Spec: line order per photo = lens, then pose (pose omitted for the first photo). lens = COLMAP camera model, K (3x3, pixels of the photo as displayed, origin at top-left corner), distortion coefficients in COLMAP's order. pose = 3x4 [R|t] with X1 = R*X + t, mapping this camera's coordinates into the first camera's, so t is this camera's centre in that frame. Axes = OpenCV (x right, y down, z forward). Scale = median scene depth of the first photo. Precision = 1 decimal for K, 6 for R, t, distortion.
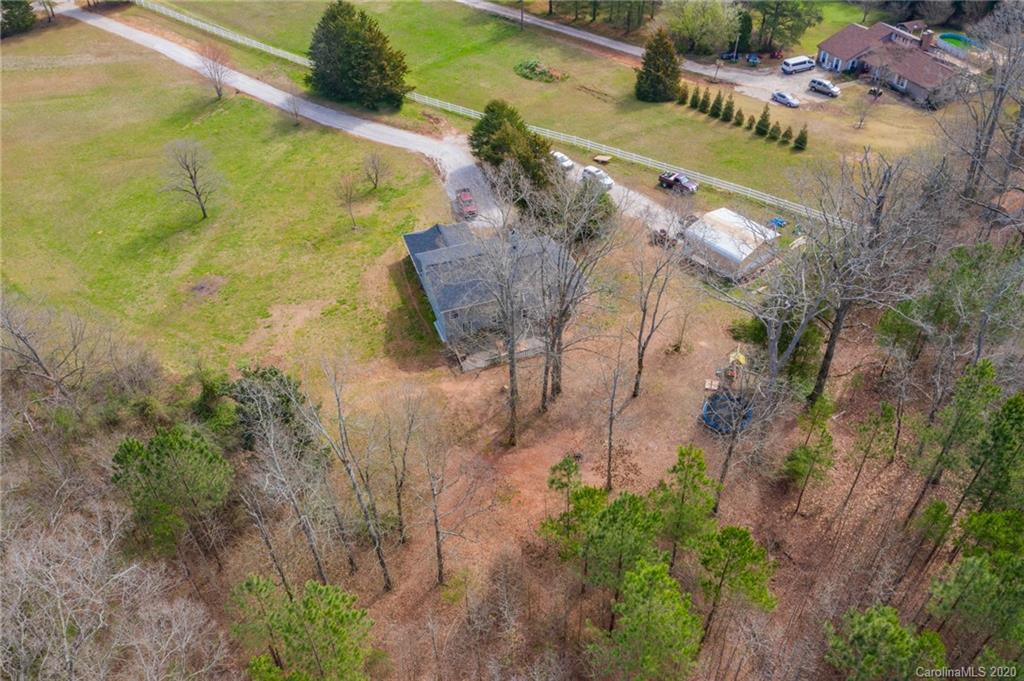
lens RADIAL K [[725.8, 0, 512.0], [0, 725.8, 340.5], [0, 0, 1]] dist [-0.000027, 0.000104]
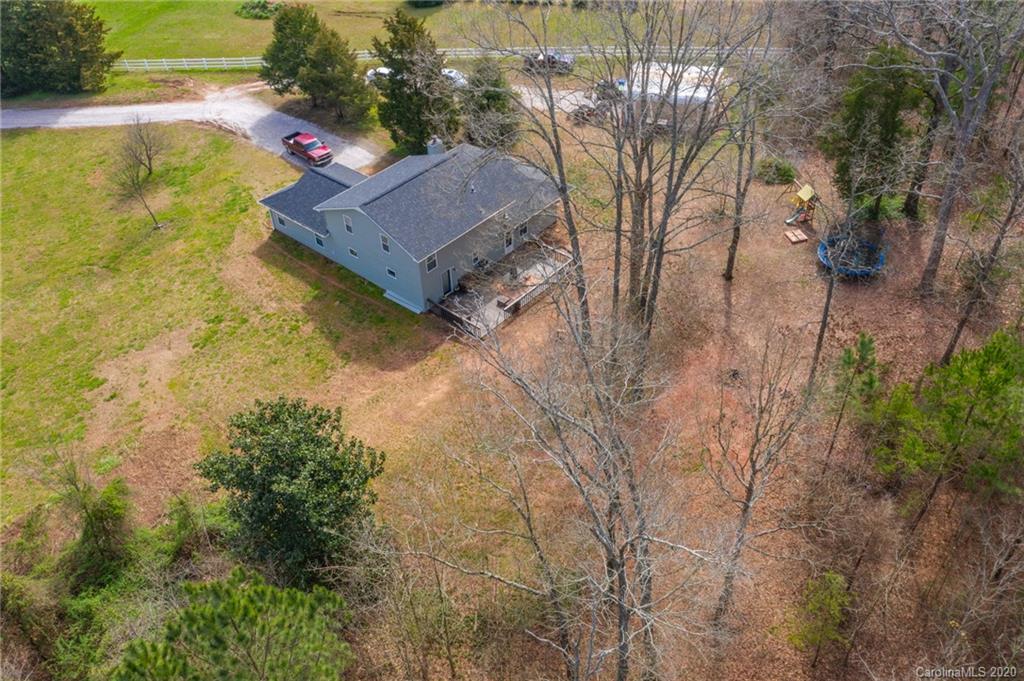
lens RADIAL K [[725.8, 0, 512.0], [0, 725.8, 340.5], [0, 0, 1]] dist [-0.000027, 0.000104]
pose [[0.871553, -0.342345, 0.350991, -0.194462], [0.339136, 0.937924, 0.072705, 0.004523], [-0.354093, 0.055667, 0.933552, 0.256996]]
